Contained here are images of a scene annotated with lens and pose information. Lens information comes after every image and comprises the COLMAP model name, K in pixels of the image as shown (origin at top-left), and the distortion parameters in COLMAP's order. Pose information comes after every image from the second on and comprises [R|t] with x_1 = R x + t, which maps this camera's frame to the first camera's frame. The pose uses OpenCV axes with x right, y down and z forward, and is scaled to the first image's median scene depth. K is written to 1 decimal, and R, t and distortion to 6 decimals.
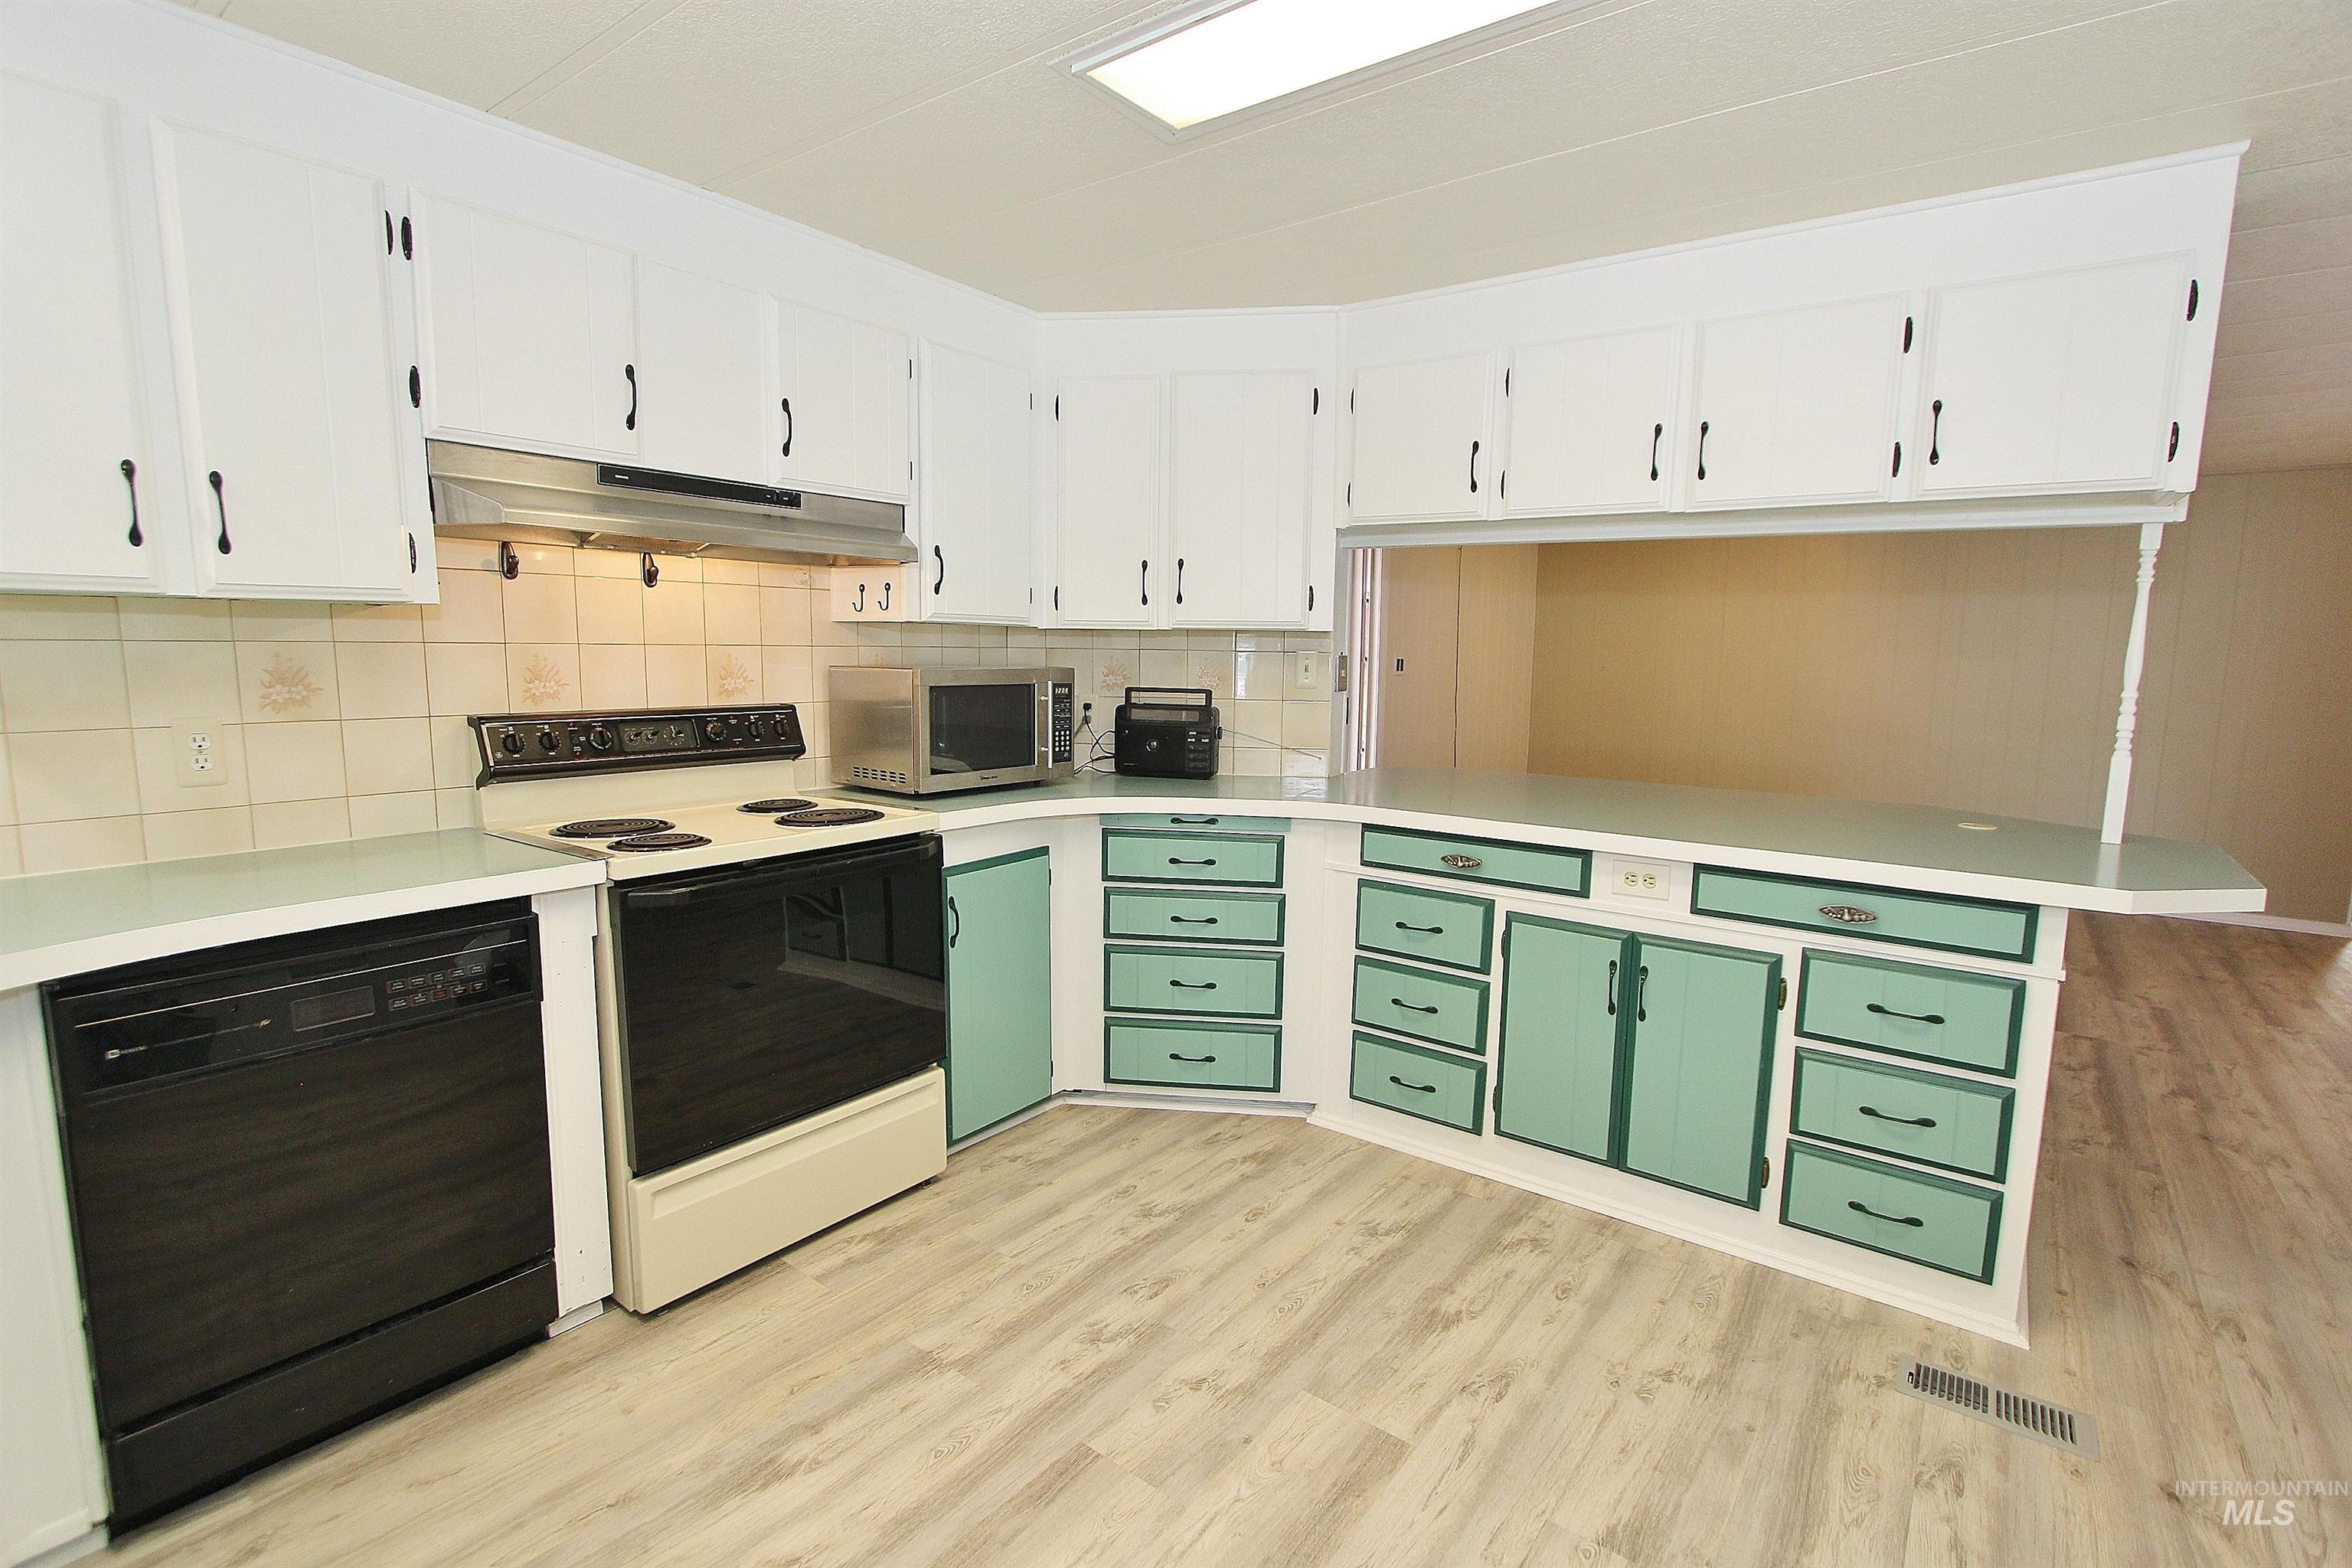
lens RADIAL K [[1077.9, 0, 1173.0], [0, 1077.9, 780.8], [0, 0, 1]] dist [-0.016256, 0.002293]
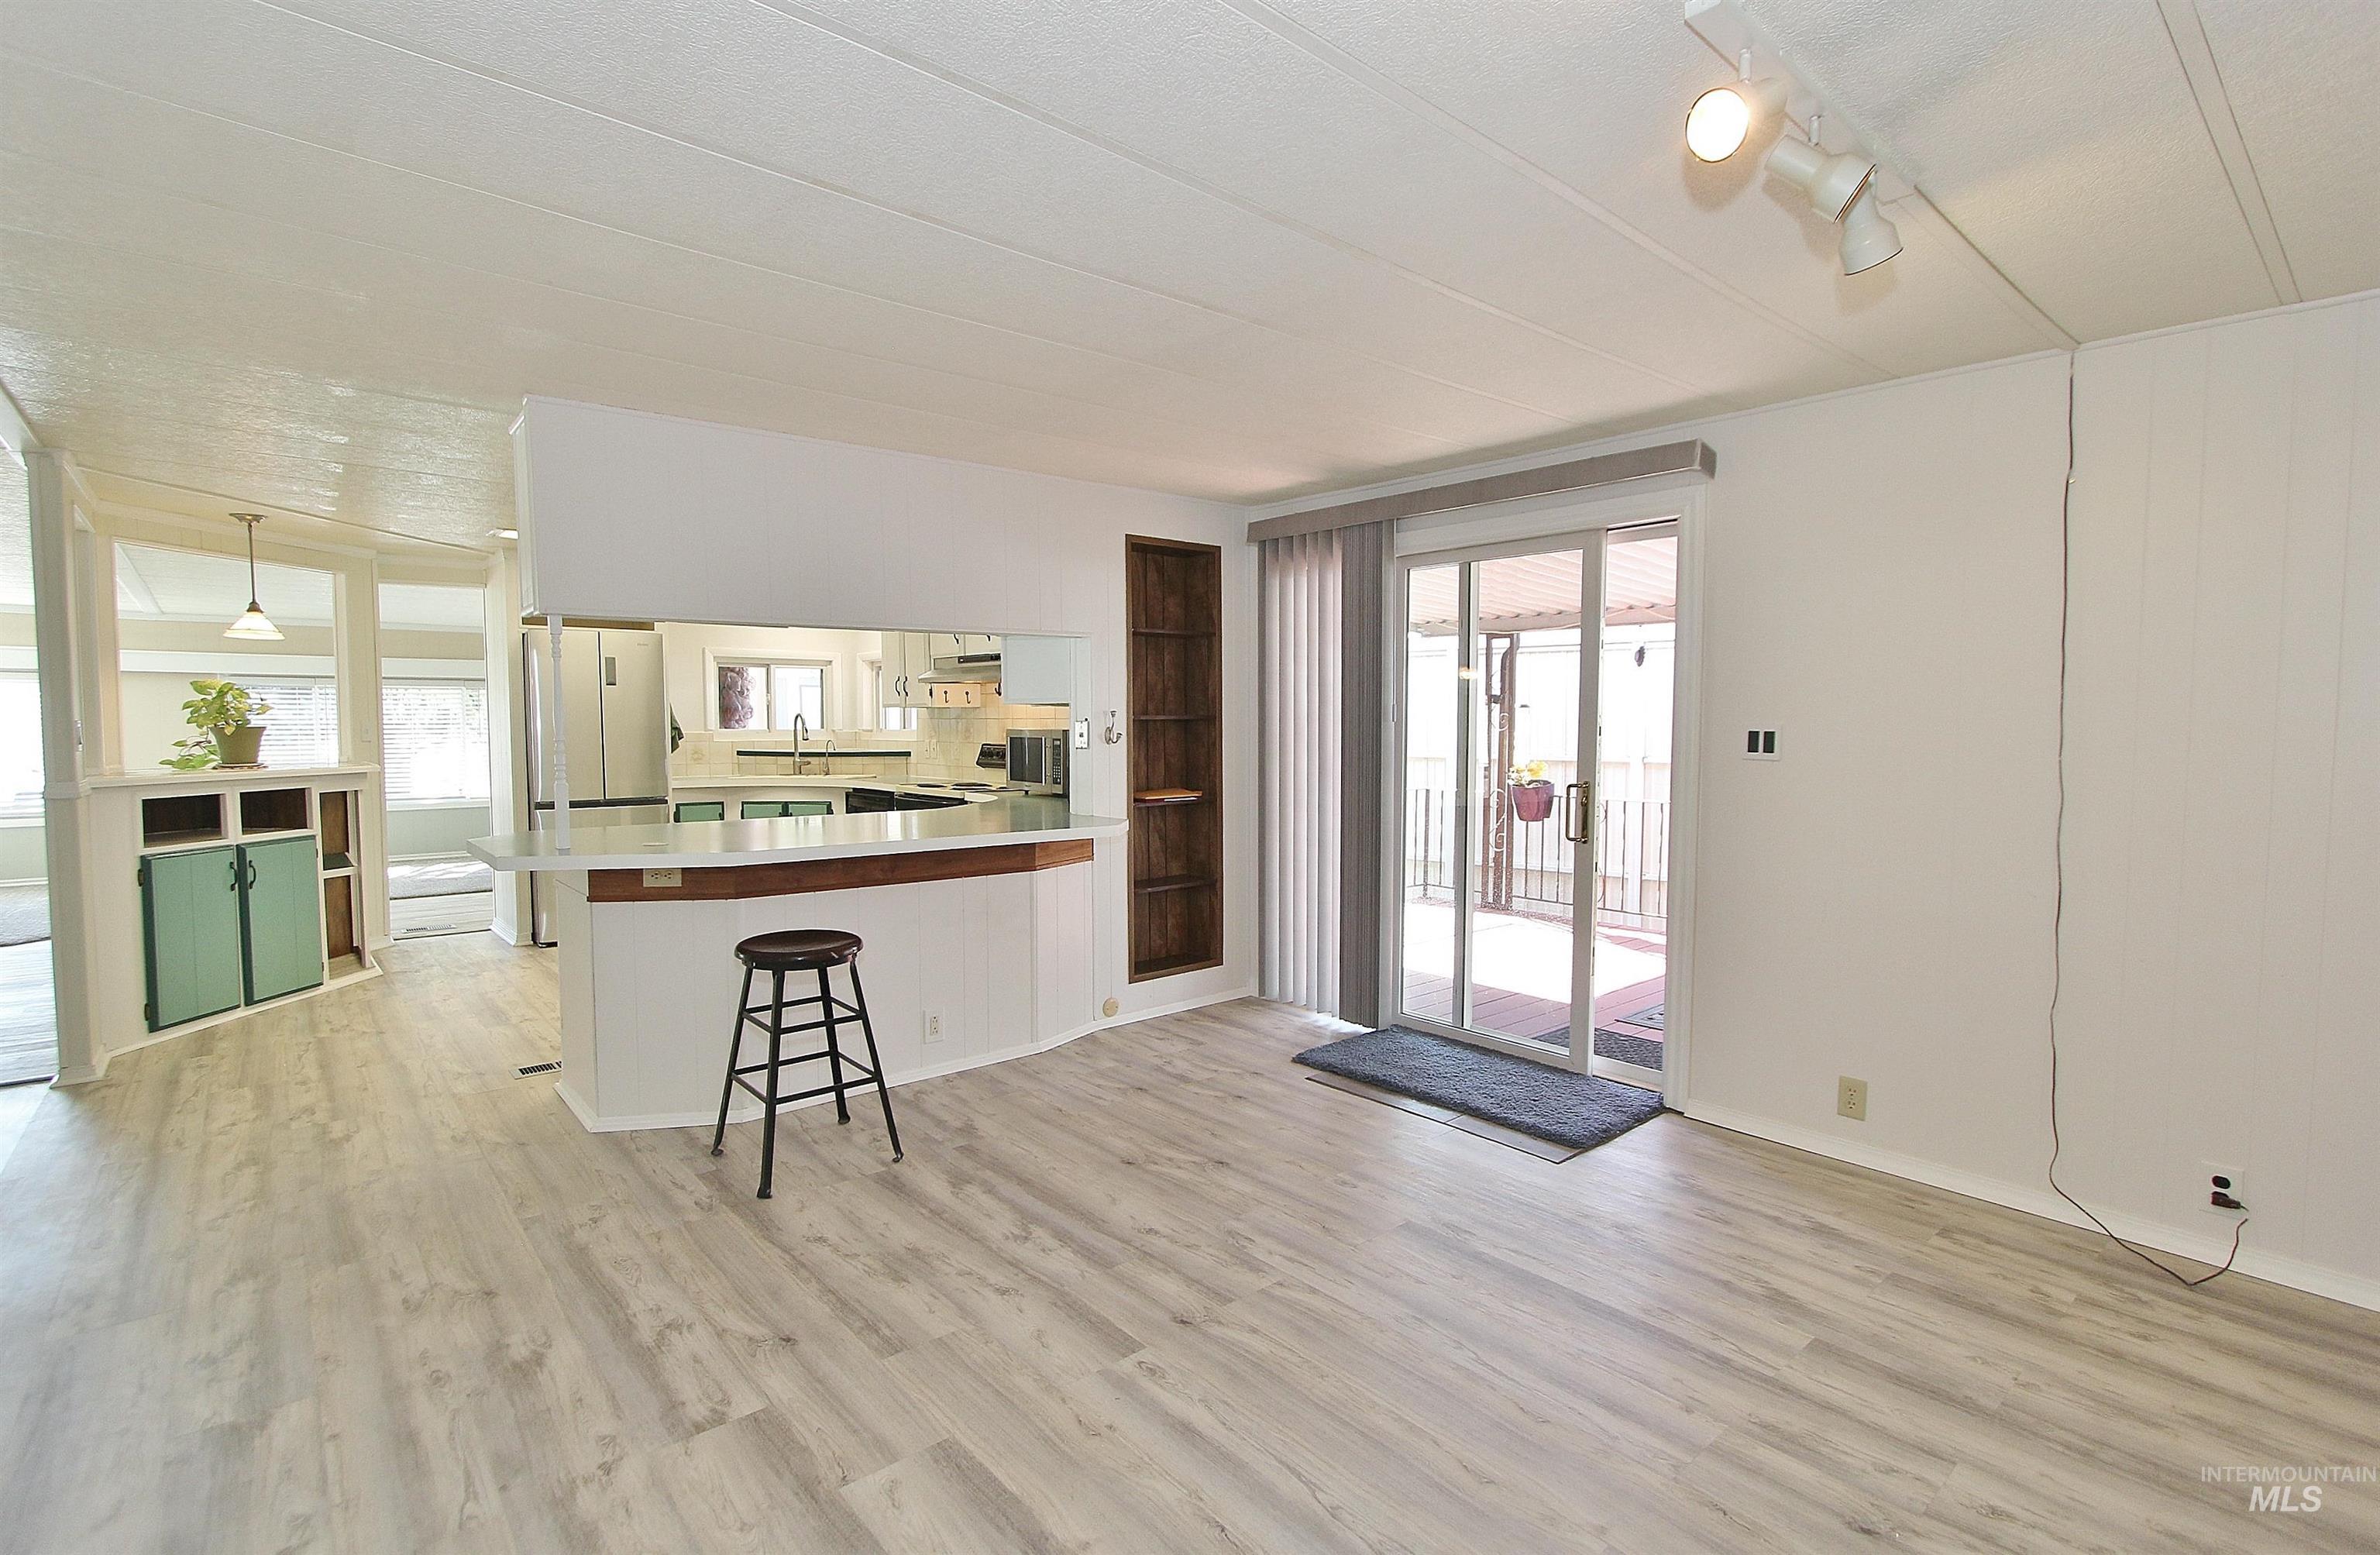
lens RADIAL K [[1117.2, 0, 1175.5], [0, 1117.2, 776.6], [0, 0, 1]] dist [-0.009606, 0.001912]
pose [[-0.214612, 0.036644, -0.976012, 2.165914], [-0.123072, 0.990316, 0.064243, -0.227091], [0.968914, 0.133907, -0.208023, 2.110583]]
